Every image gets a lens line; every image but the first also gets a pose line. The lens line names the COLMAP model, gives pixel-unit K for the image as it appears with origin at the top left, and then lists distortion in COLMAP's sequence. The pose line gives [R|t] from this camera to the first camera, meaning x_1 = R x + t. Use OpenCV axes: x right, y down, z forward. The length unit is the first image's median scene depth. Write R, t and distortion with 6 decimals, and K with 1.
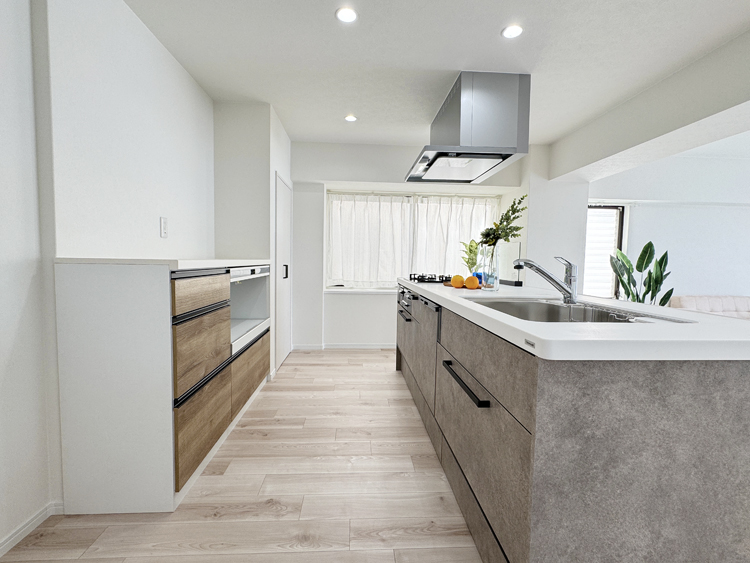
lens RADIAL K [[356.7, 0, 375.0], [0, 356.7, 281.5], [0, 0, 1]] dist [-0.002643, 0.000906]
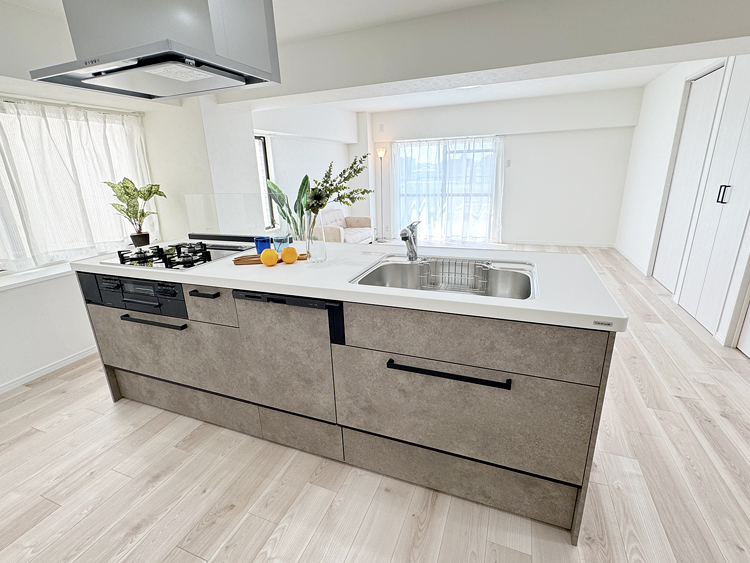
lens RADIAL K [[356.7, 0, 375.0], [0, 356.7, 281.5], [0, 0, 1]] dist [-0.002643, 0.000906]
pose [[0.411859, -0.302068, 0.859725, -0.257525], [0.091190, 0.952386, 0.290939, -0.112438], [-0.906673, -0.041427, 0.419794, 0.344691]]
